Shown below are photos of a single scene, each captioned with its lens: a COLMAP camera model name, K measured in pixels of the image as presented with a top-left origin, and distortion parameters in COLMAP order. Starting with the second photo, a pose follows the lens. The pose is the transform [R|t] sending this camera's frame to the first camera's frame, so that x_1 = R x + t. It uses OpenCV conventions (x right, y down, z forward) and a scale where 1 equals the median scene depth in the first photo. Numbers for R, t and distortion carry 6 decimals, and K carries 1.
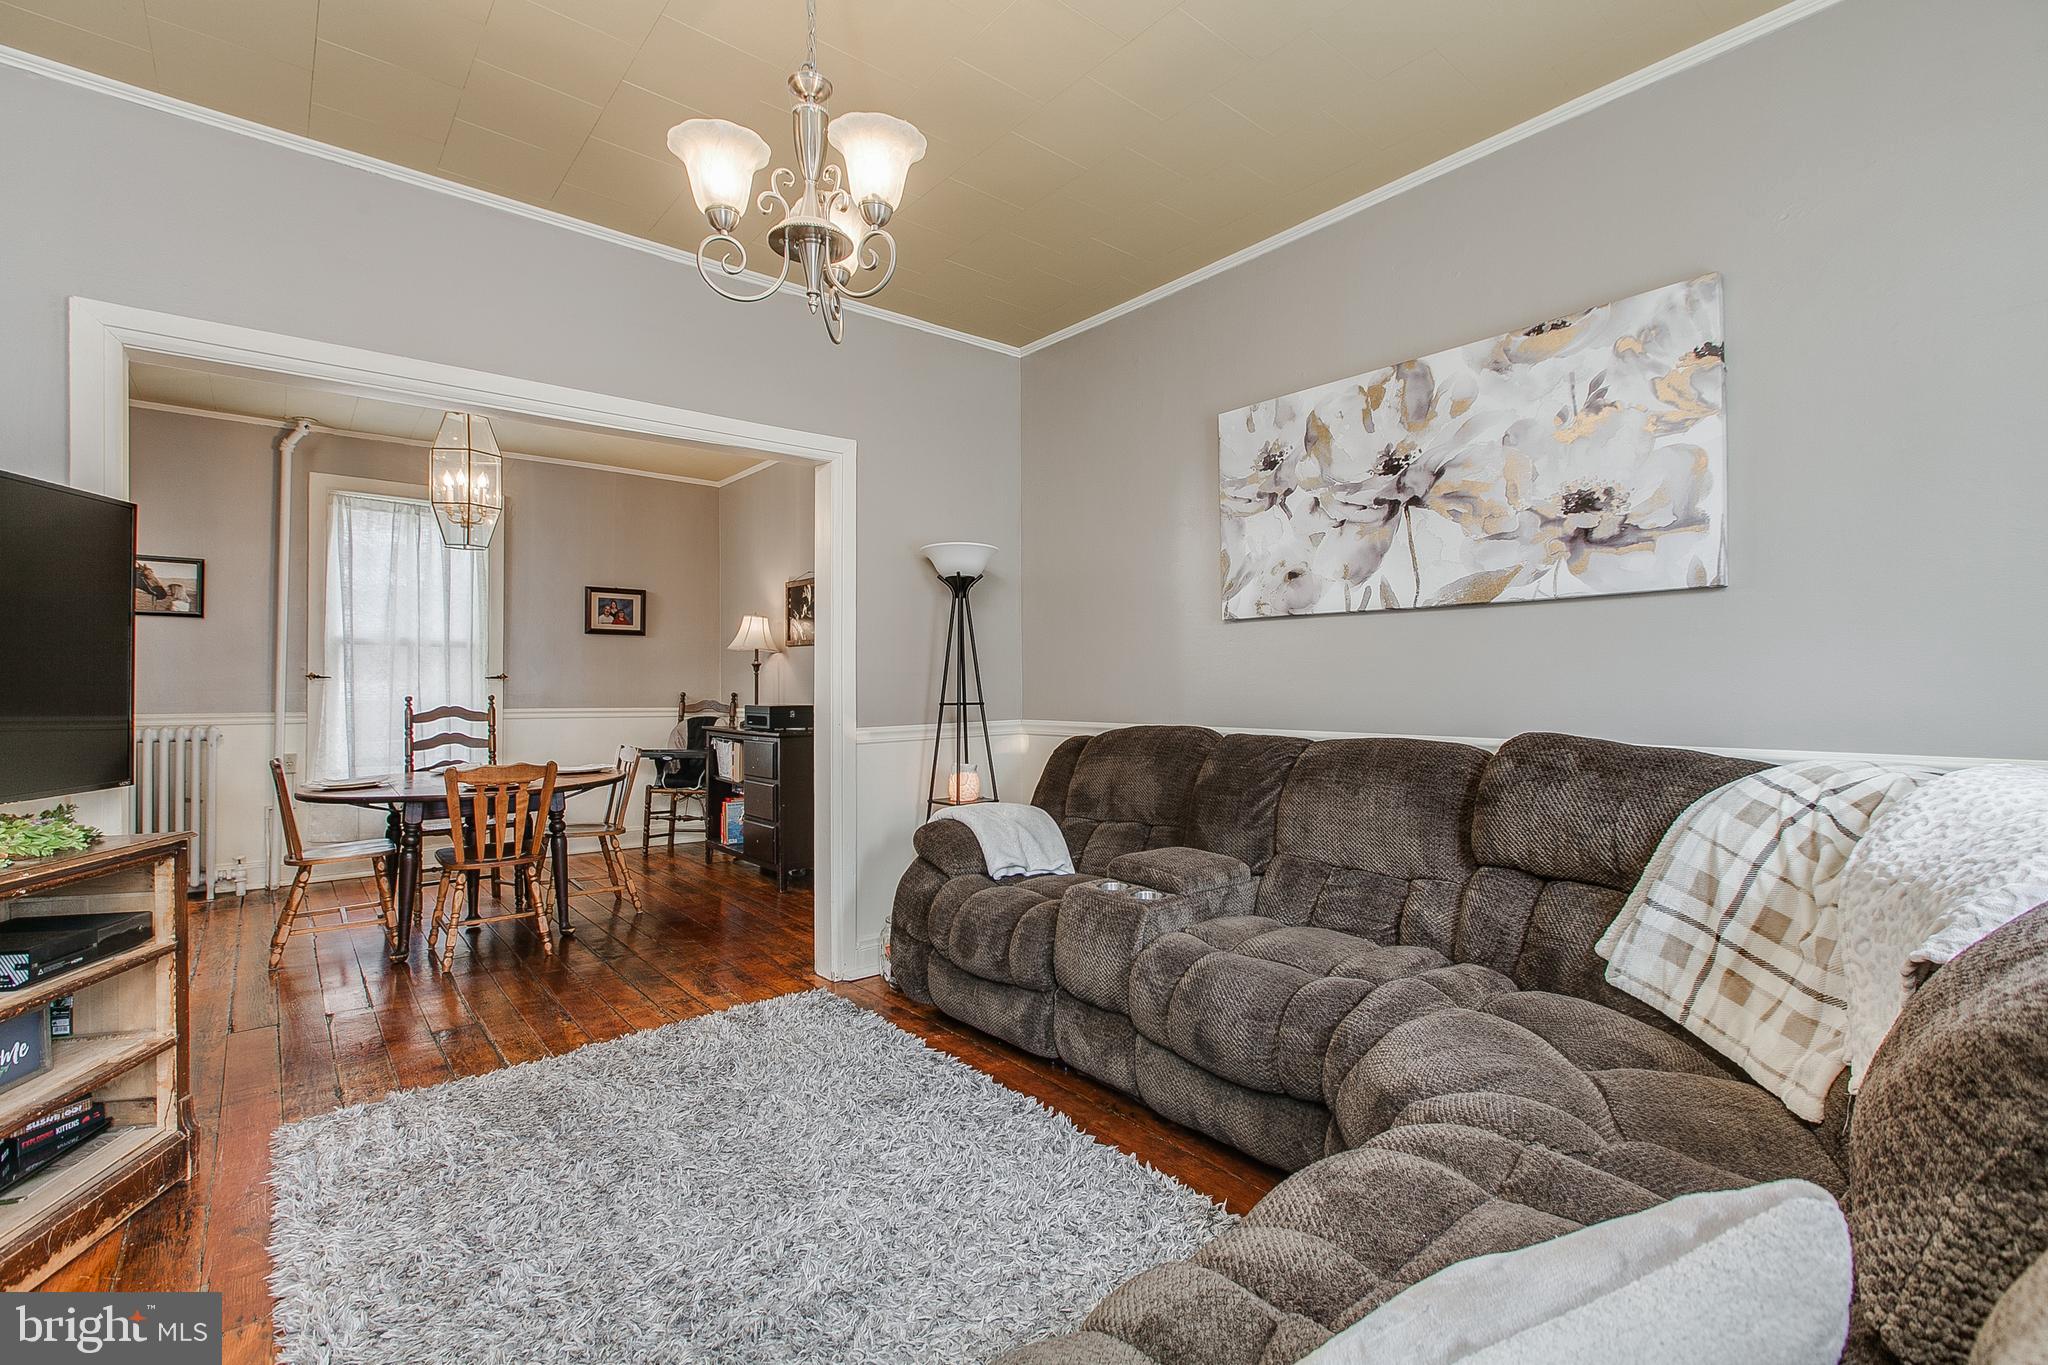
lens RADIAL K [[921.3, 0, 1025.0], [0, 921.3, 679.7], [0, 0, 1]] dist [0.001537, -0.000090]
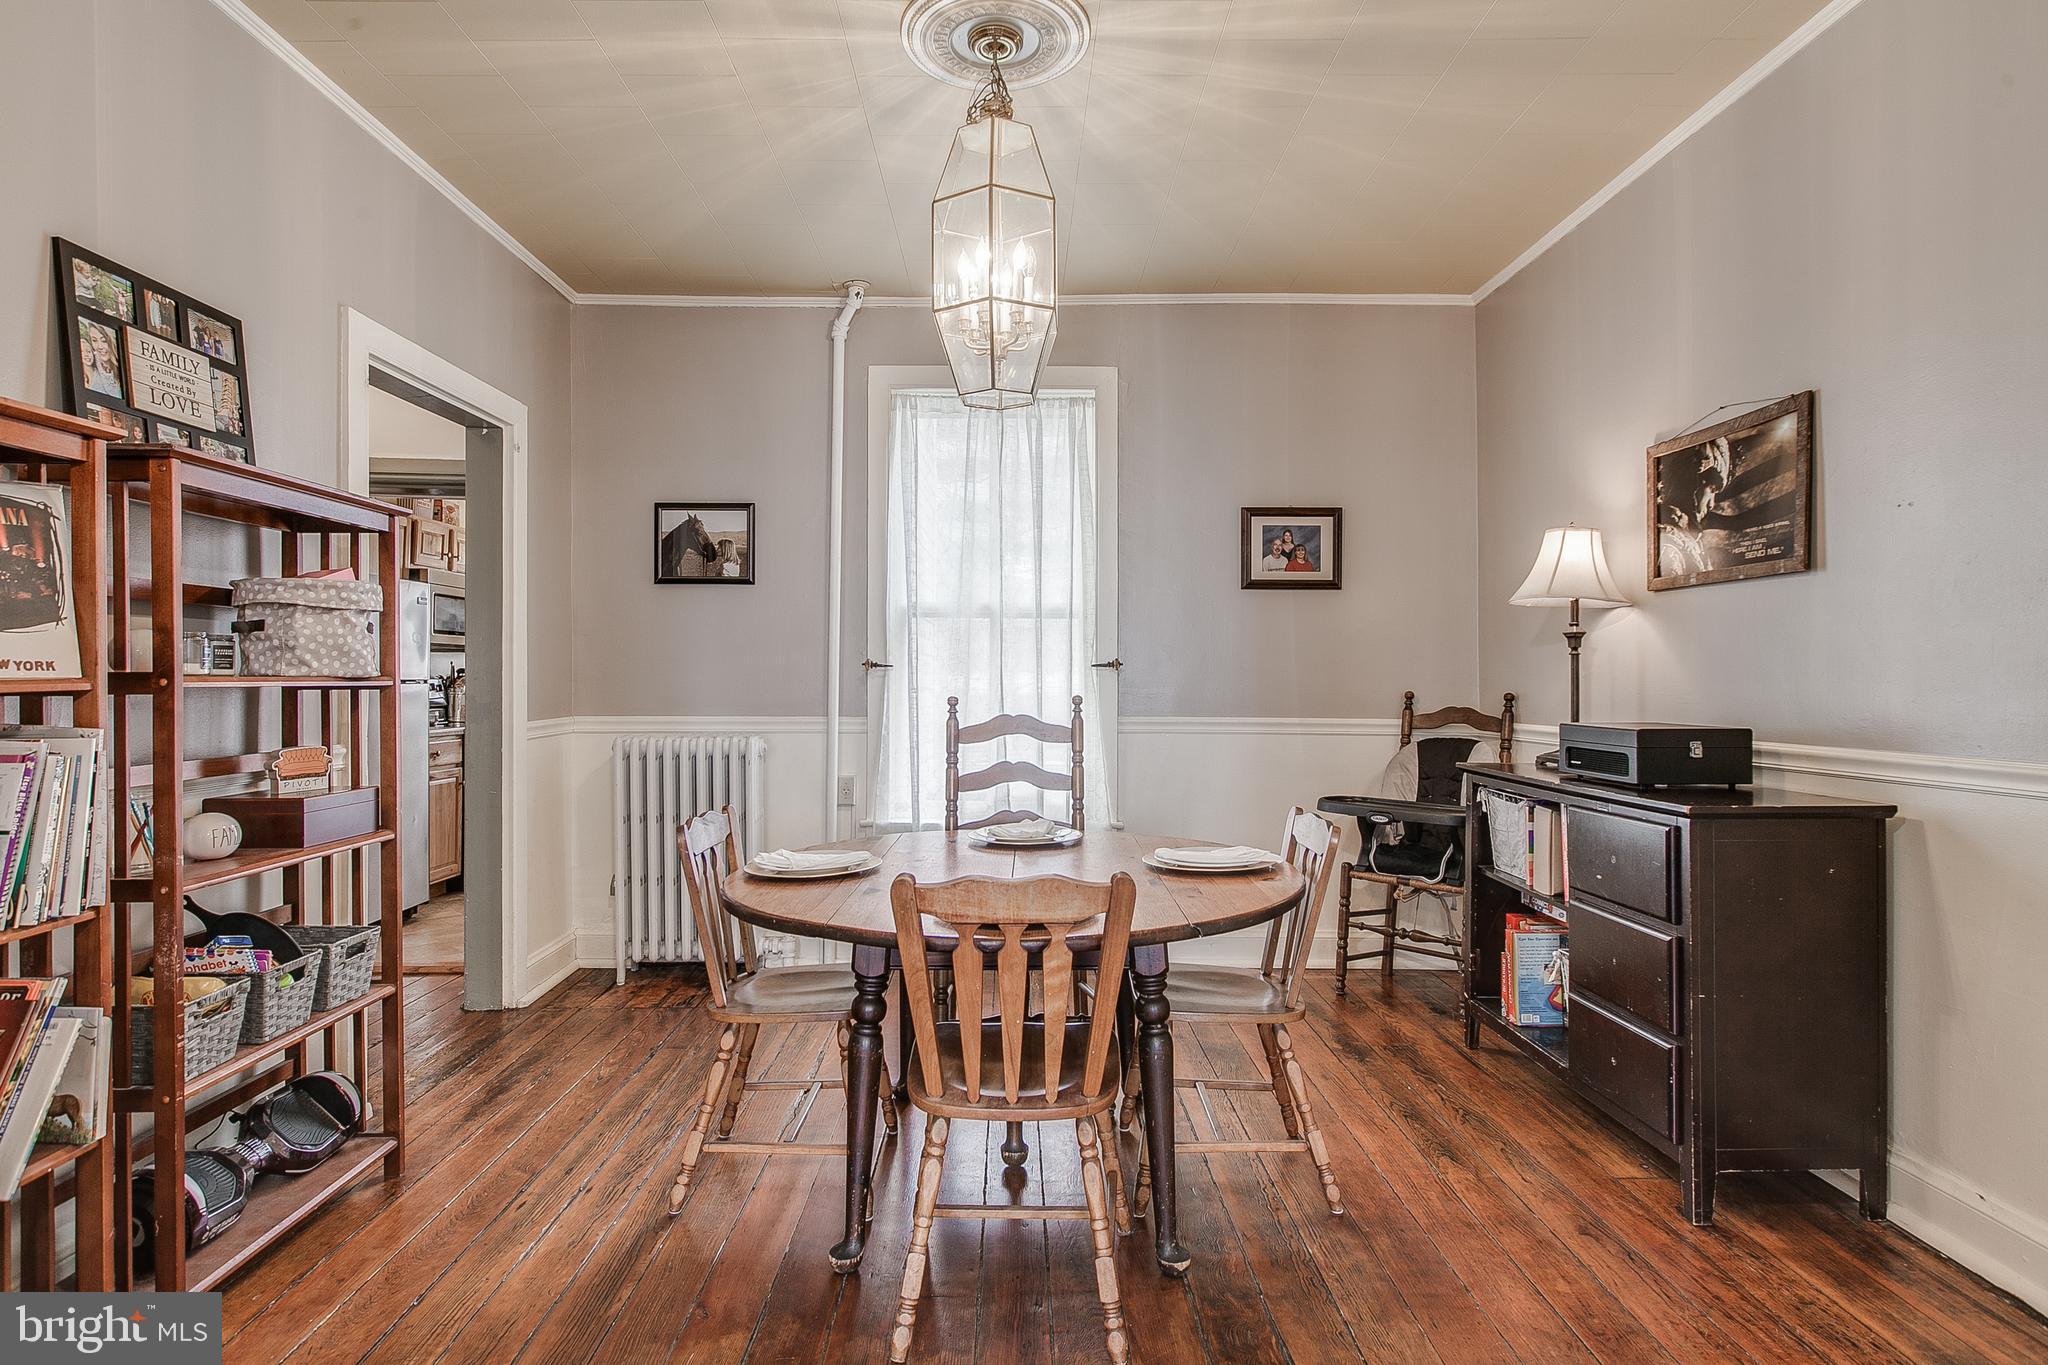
lens RADIAL K [[1058.5, 0, 1028.0], [0, 1058.5, 675.6], [0, 0, 1]] dist [0.005339, 0.000778]
pose [[0.782903, -0.000473, -0.622143, -0.312605], [0.002311, 0.999995, 0.002148, 0.005058], [0.622139, -0.003119, 0.782900, 0.736148]]
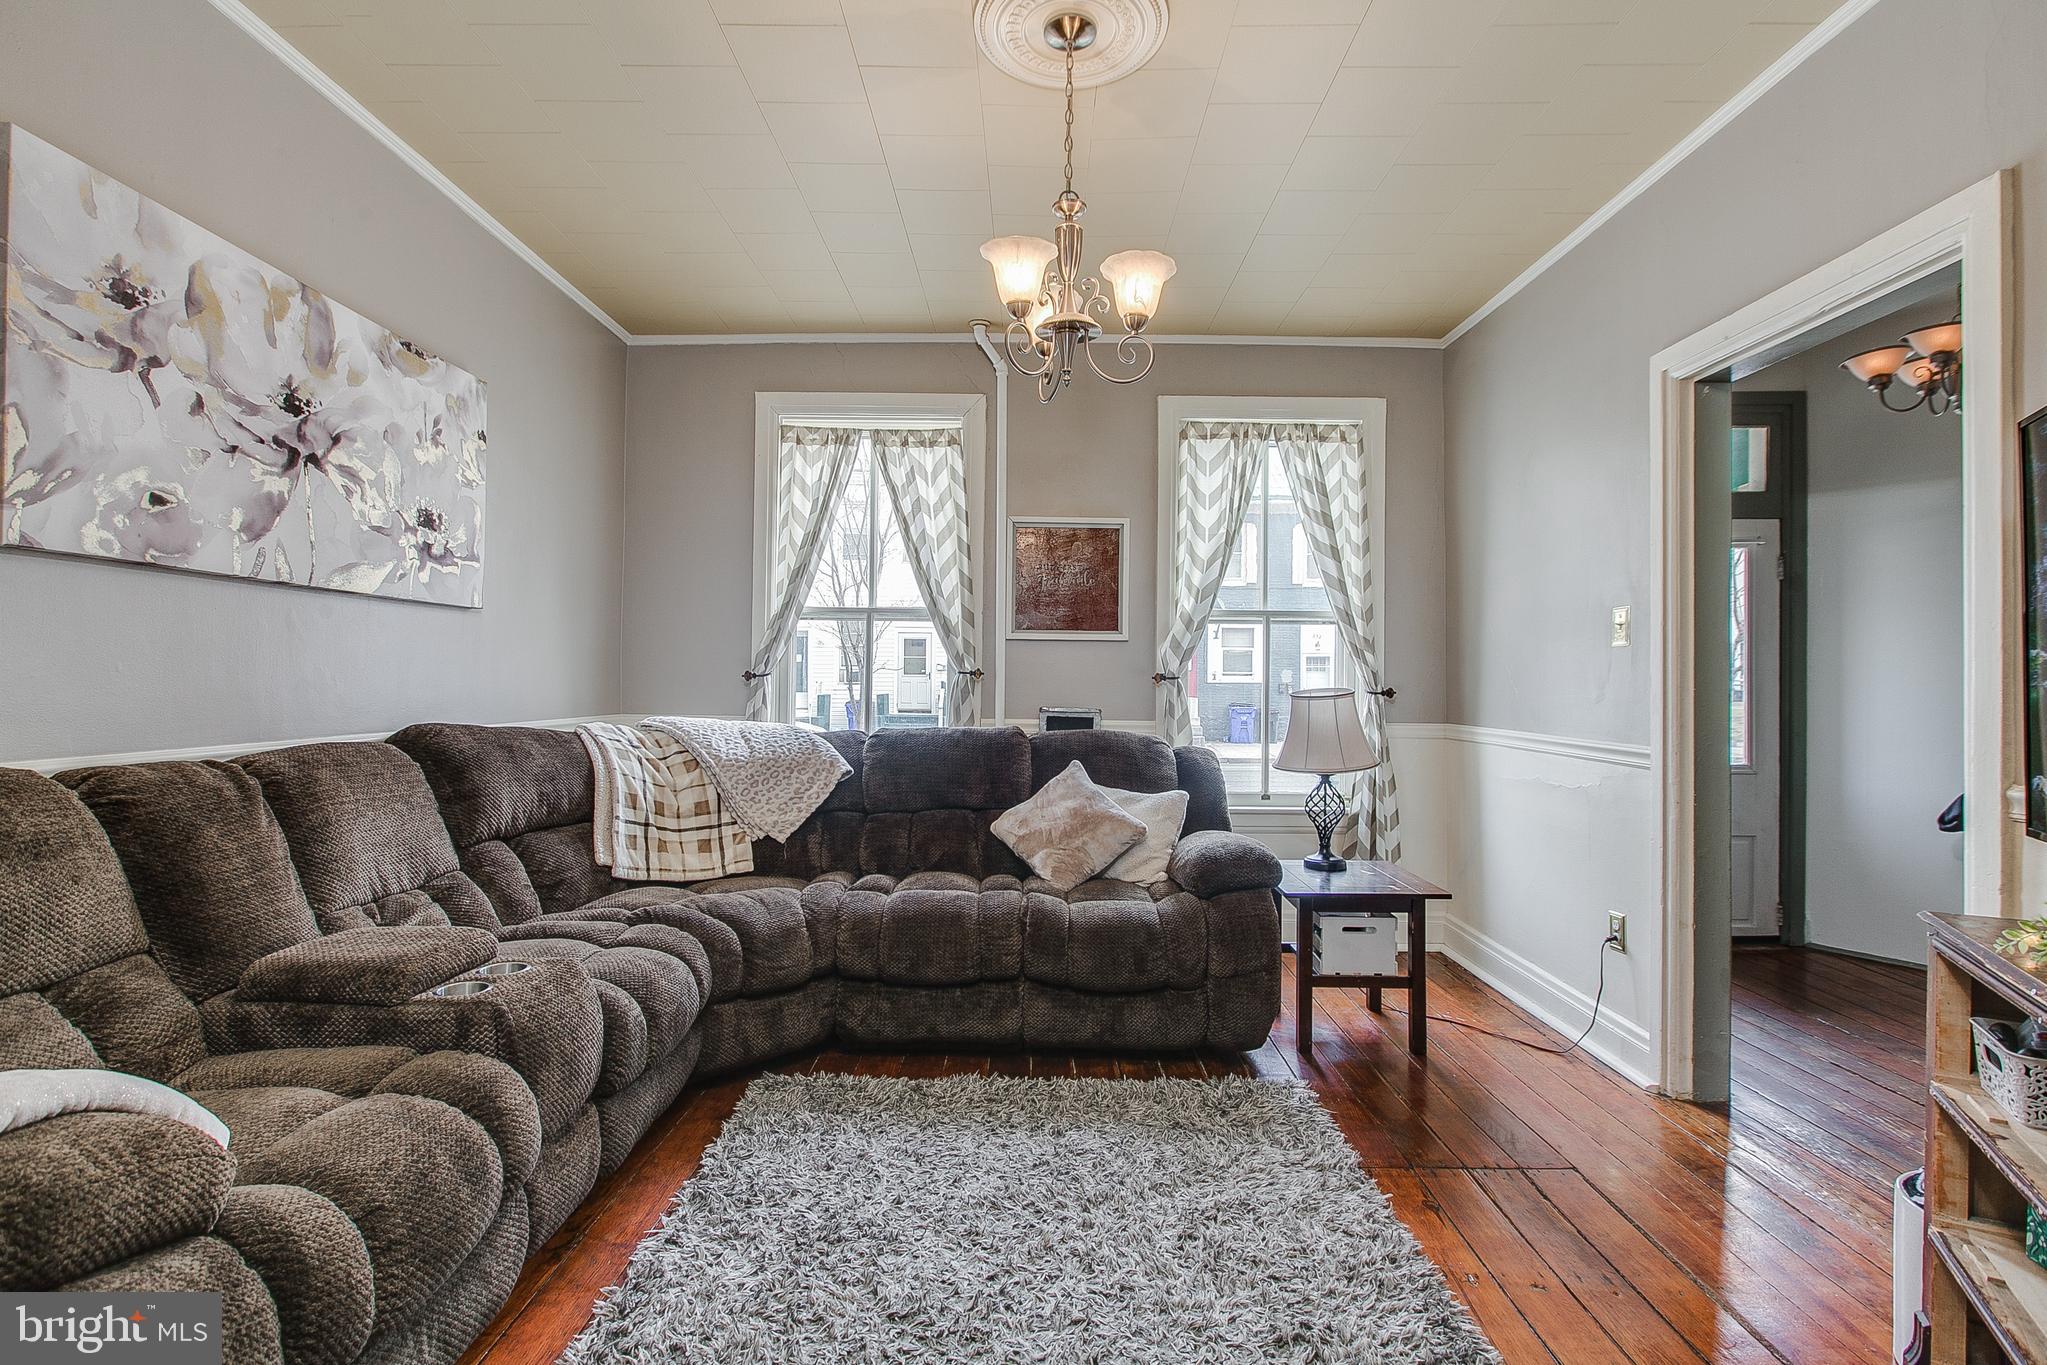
lens RADIAL K [[948.0, 0, 1037.3], [0, 948.0, 674.7], [0, 0, 1]] dist [0.004076, -0.000482]
pose [[-0.766342, 0.003929, 0.642421, -0.525205], [-0.007406, 0.999861, -0.014950, 0.007942], [-0.642390, -0.016215, -0.766206, 1.021646]]
